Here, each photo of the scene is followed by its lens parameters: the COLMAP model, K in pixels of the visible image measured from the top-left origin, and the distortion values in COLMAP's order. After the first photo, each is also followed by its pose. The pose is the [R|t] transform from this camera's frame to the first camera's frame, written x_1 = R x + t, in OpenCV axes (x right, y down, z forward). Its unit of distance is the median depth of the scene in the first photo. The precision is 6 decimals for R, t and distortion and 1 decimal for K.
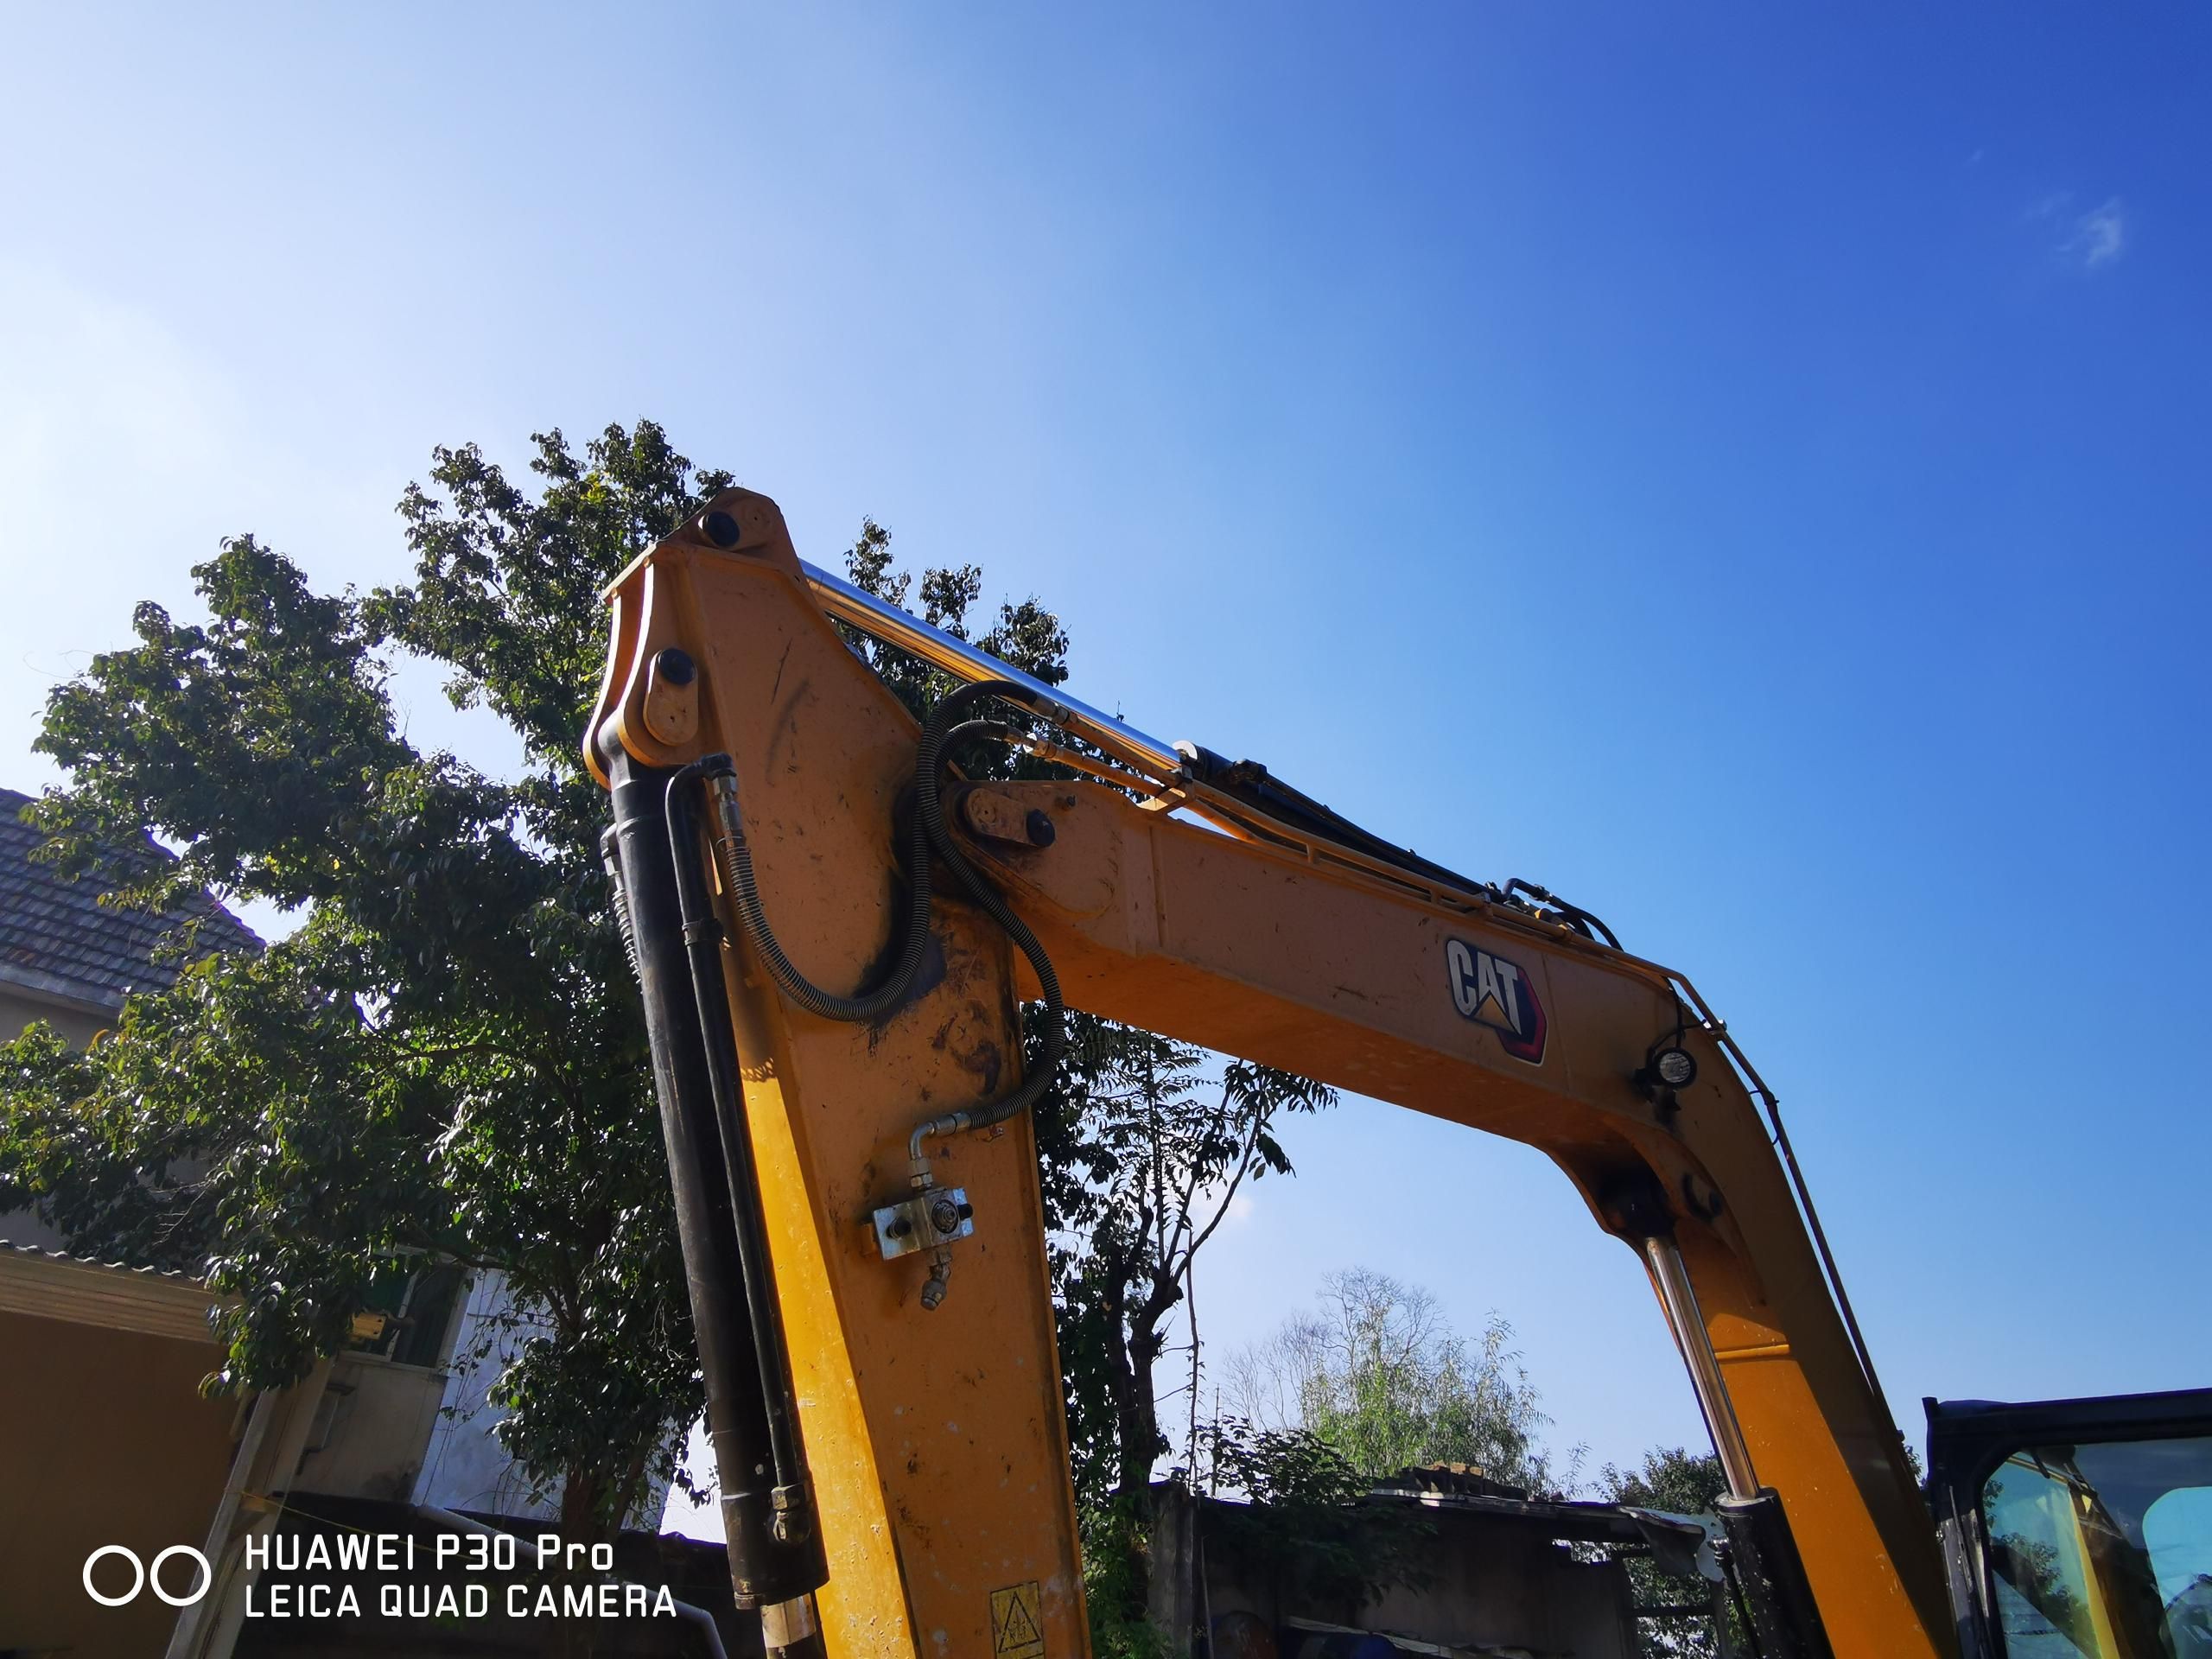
lens RADIAL K [[1426.4, 0, 1102.3], [0, 1426.4, 824.5], [0, 0, 1]] dist [-0.001700, 0.008230]
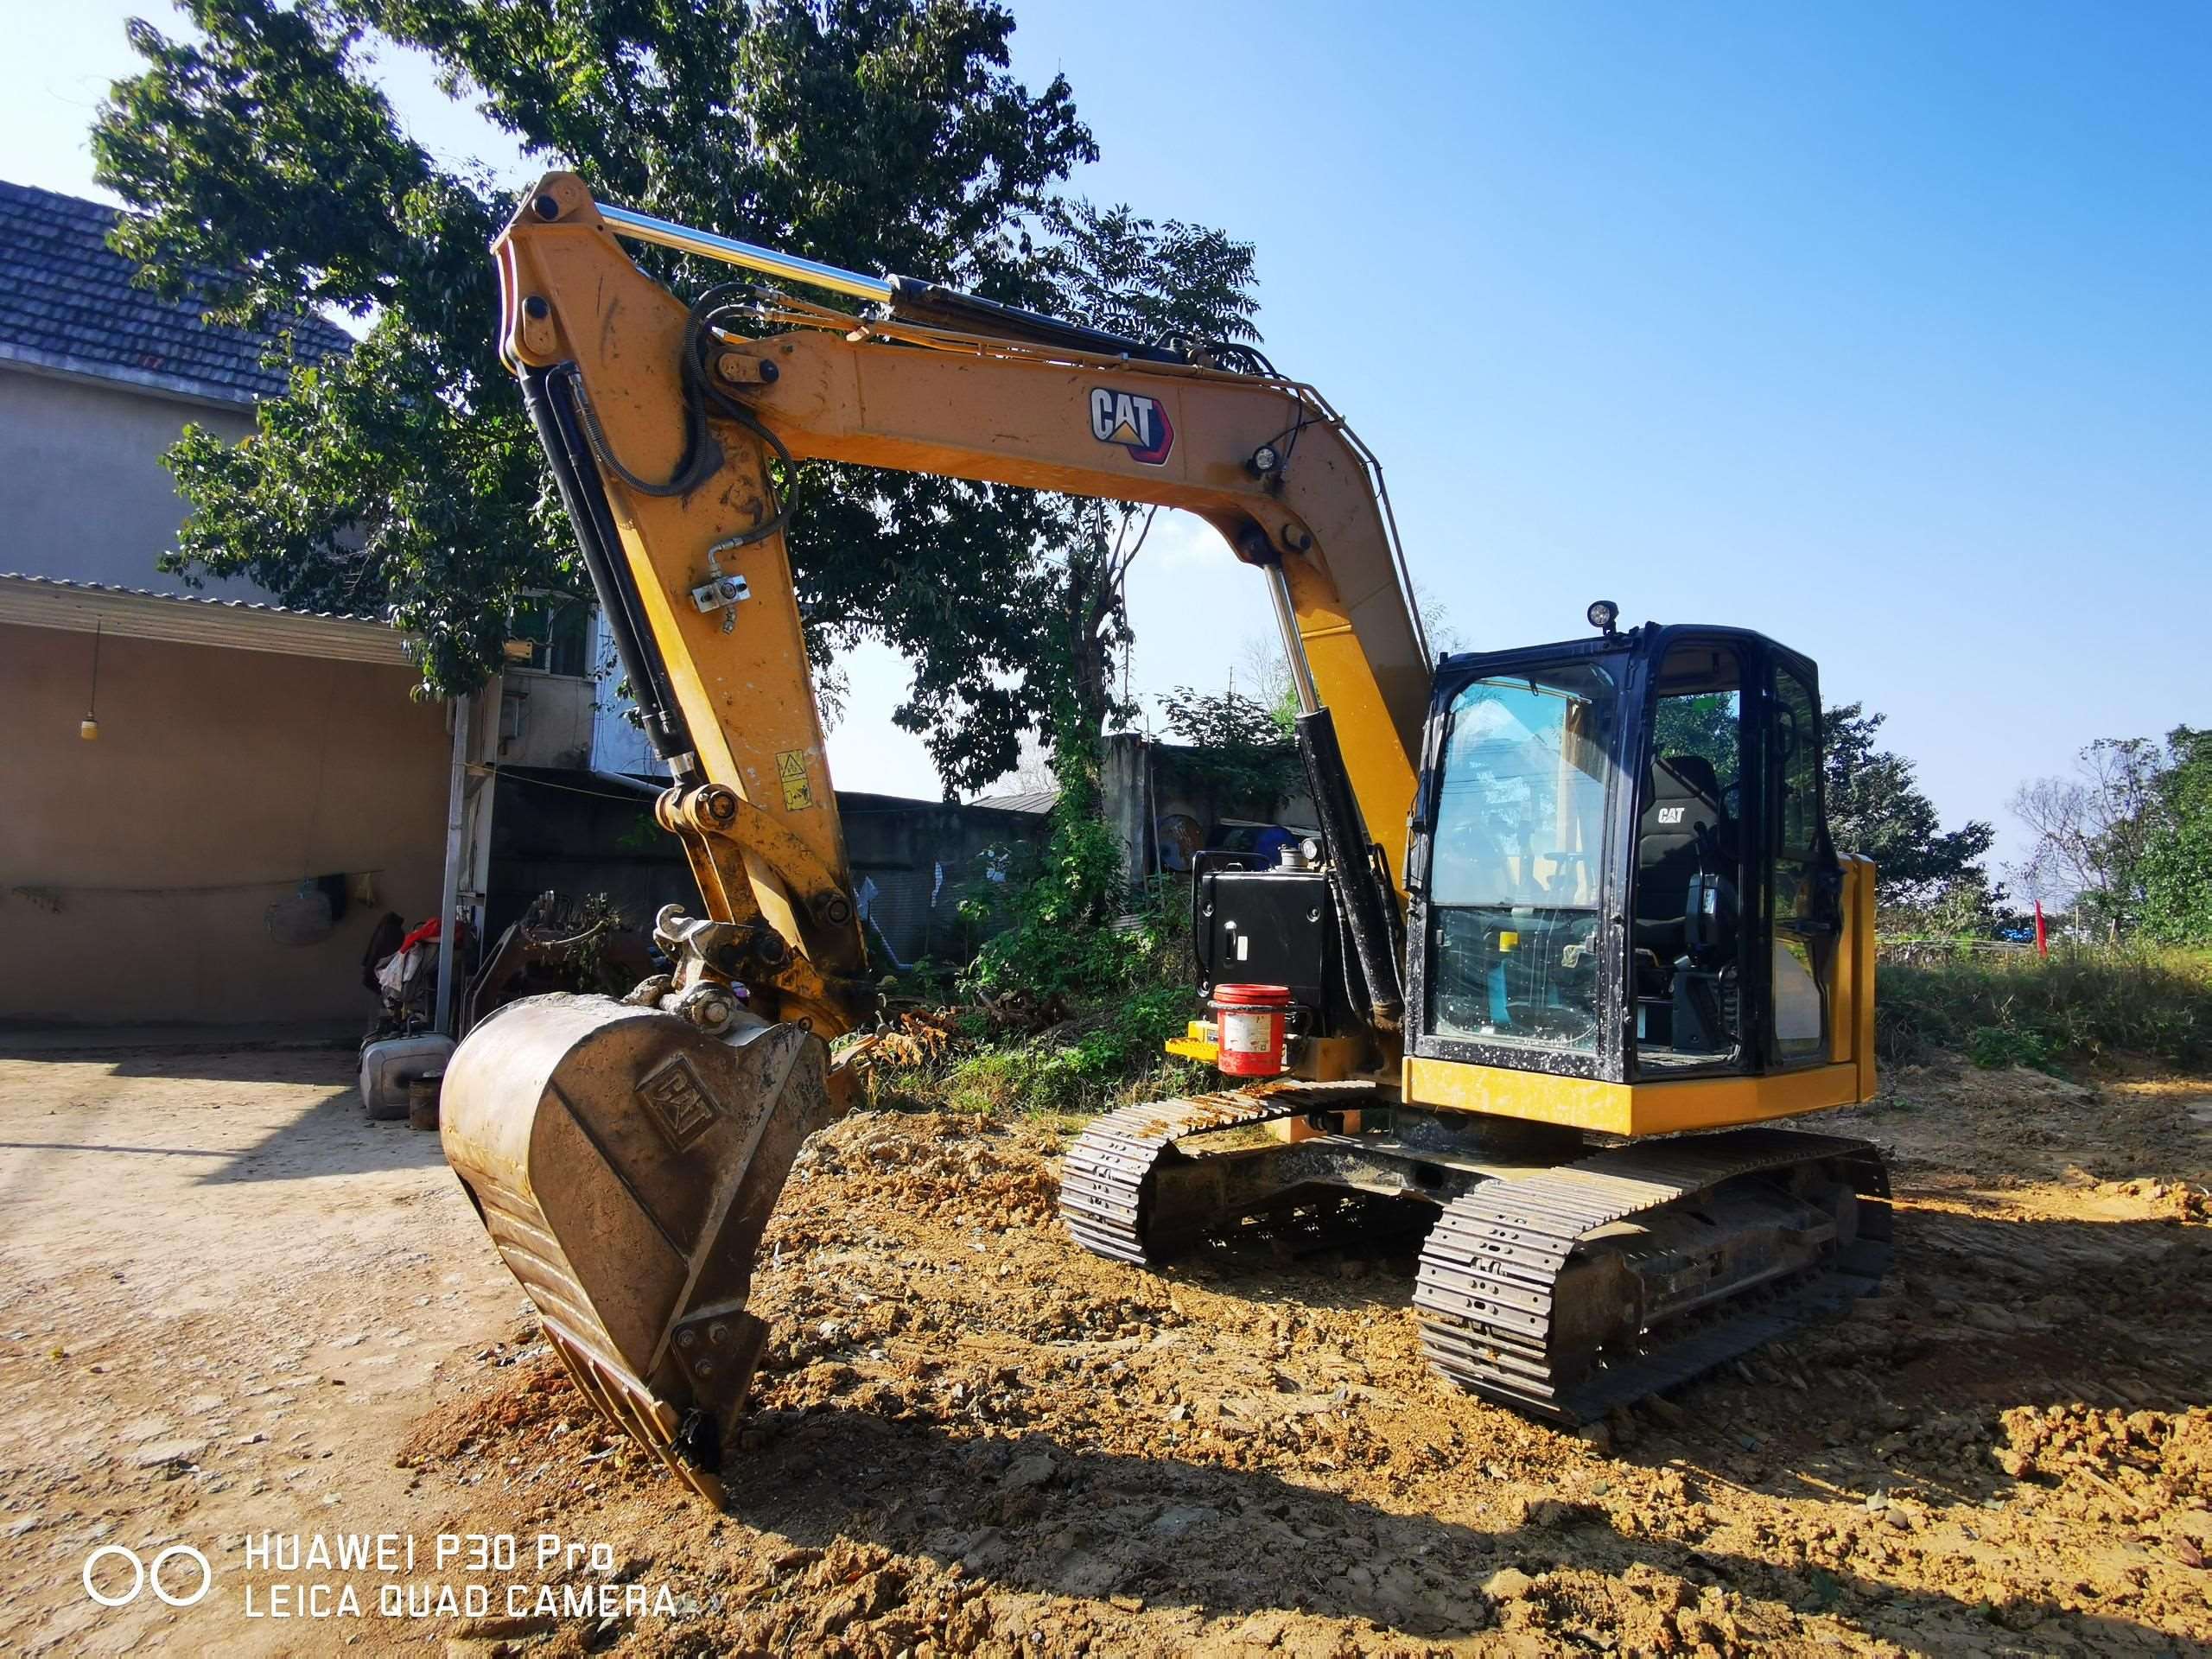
lens RADIAL K [[1316.4, 0, 1105.4], [0, 1316.4, 834.7], [0, 0, 1]] dist [-0.003893, 0.000602]
pose [[0.997967, -0.034398, -0.053649, 0.098387], [0.055849, 0.877536, 0.476247, -0.055002], [0.030697, -0.478275, 0.877673, -0.155382]]
